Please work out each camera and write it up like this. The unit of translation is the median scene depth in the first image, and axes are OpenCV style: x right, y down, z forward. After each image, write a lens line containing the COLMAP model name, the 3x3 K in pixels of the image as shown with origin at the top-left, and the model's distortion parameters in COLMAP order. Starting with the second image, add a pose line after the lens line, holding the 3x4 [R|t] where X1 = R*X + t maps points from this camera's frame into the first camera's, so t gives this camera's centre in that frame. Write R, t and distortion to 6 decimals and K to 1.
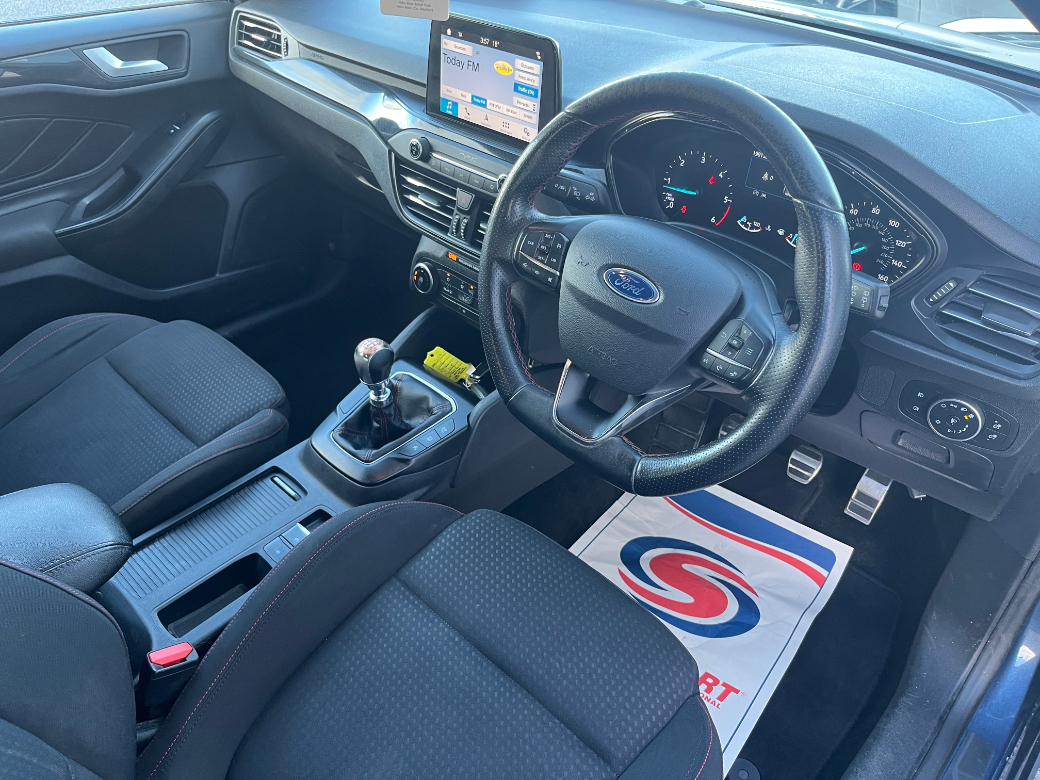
lens RADIAL K [[801.0, 0, 522.2], [0, 801.0, 395.9], [0, 0, 1]] dist [0.037769, -0.057775]
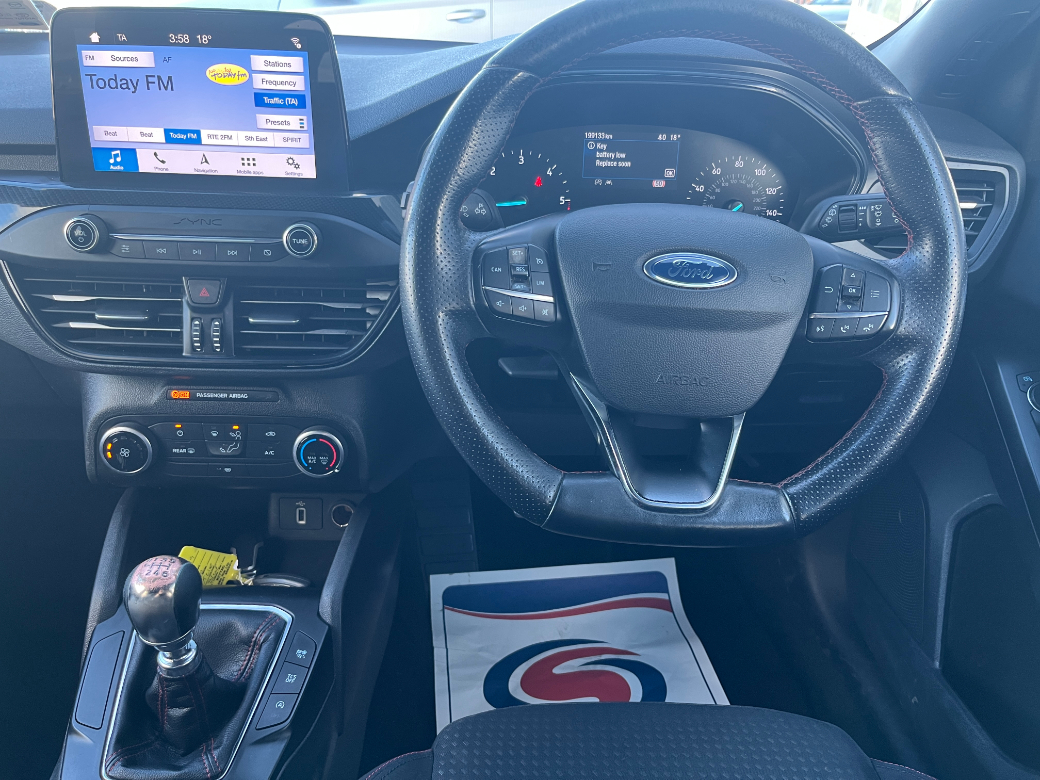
lens RADIAL K [[801.0, 0, 522.2], [0, 801.0, 395.9], [0, 0, 1]] dist [0.037769, -0.057775]
pose [[0.695288, -0.310516, 0.648194, -0.345944], [0.411429, 0.911430, -0.004702, -0.069909], [-0.589323, 0.269955, 0.761461, 0.423565]]
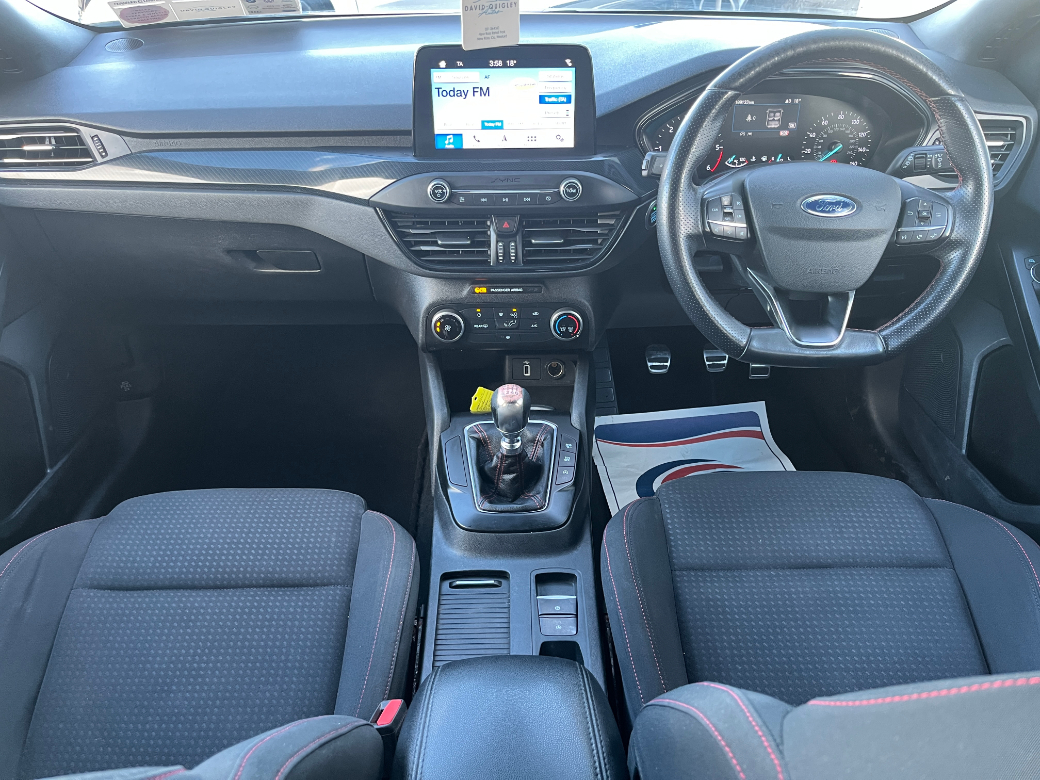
lens RADIAL K [[794.7, 0, 521.6], [0, 794.7, 393.0], [0, 0, 1]] dist [0.065355, -0.100037]
pose [[0.701979, -0.416328, 0.577838, -0.749439], [0.440531, 0.891335, 0.107027, -0.162776], [-0.559605, 0.179425, 0.809104, 0.241565]]
